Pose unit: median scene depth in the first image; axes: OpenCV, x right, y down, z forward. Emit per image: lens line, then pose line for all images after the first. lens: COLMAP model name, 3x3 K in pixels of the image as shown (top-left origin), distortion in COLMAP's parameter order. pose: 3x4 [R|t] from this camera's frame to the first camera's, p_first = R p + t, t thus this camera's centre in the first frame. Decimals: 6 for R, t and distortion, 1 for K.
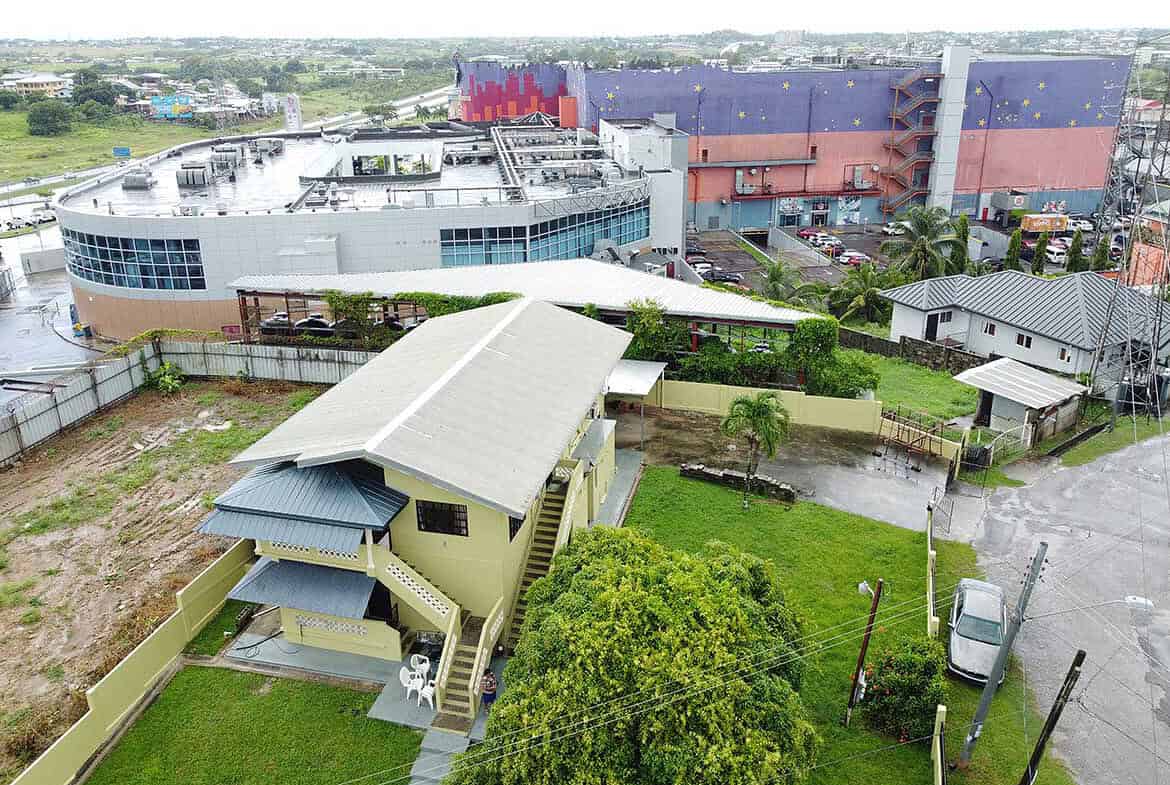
lens RADIAL K [[850.5, 0, 603.4], [0, 850.5, 360.2], [0, 0, 1]] dist [0.006138, -0.005042]
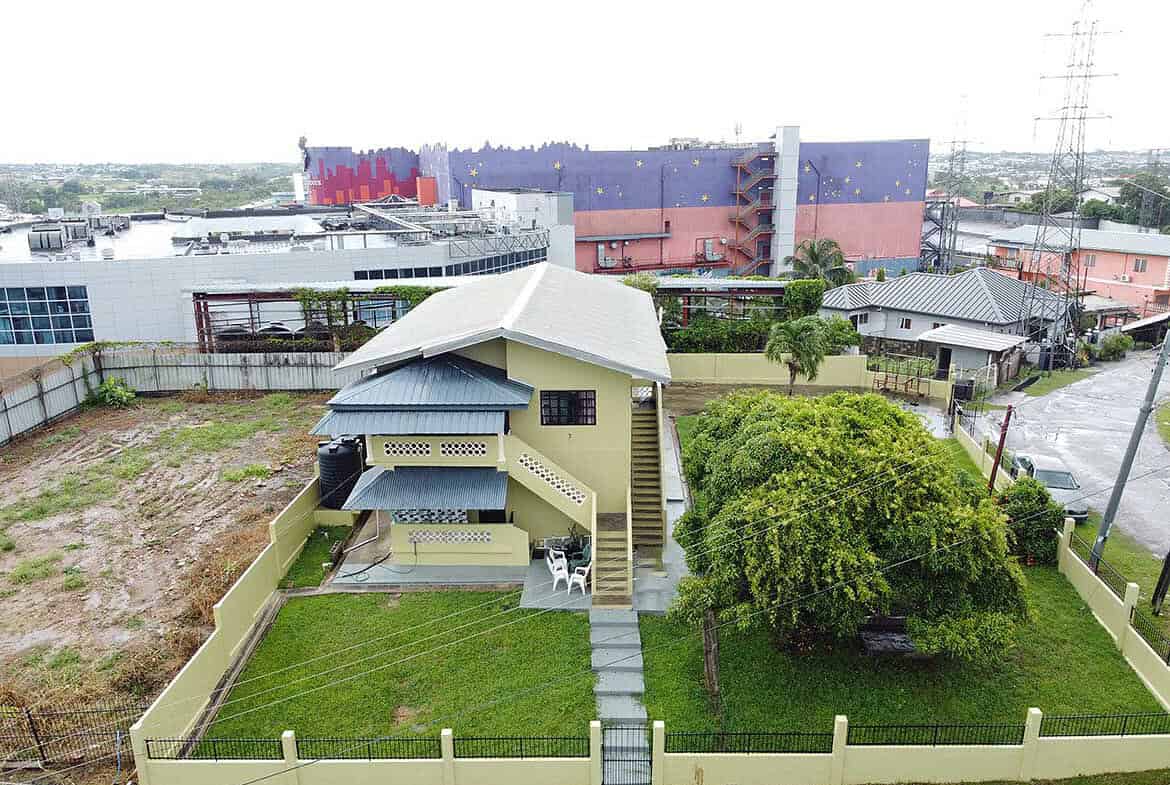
lens RADIAL K [[850.5, 0, 594.9], [0, 850.5, 414.9], [0, 0, 1]] dist [0.006138, -0.005042]
pose [[0.978087, -0.063657, 0.198228, -0.190593], [0.077542, 0.994991, -0.063086, 0.138780], [-0.193219, 0.077074, 0.978124, 0.017481]]
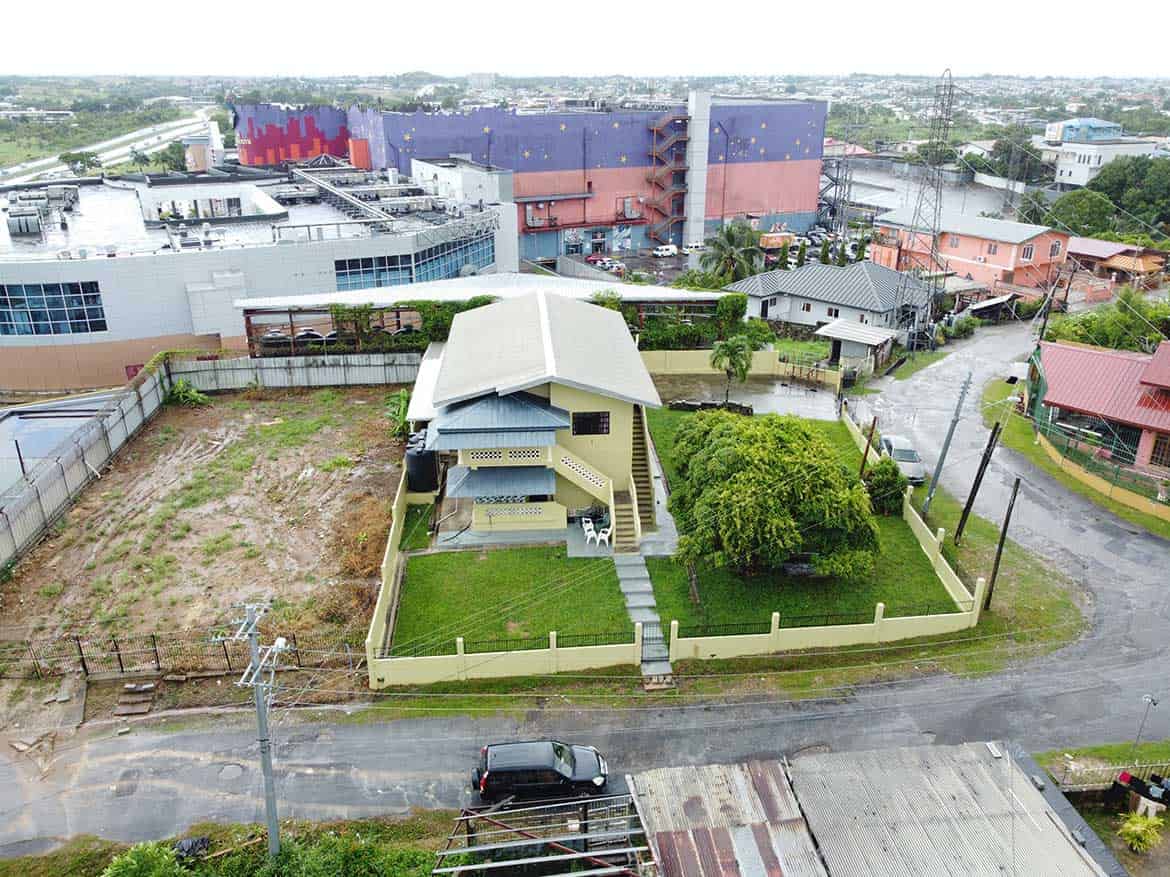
lens RADIAL K [[838.0, 0, 591.3], [0, 838.0, 433.5], [0, 0, 1]] dist [0.014409, -0.012638]
pose [[0.950296, -0.112377, 0.290360, -0.327870], [0.101798, 0.993480, 0.051337, 0.069302], [-0.294235, -0.019227, 0.955540, -0.204009]]
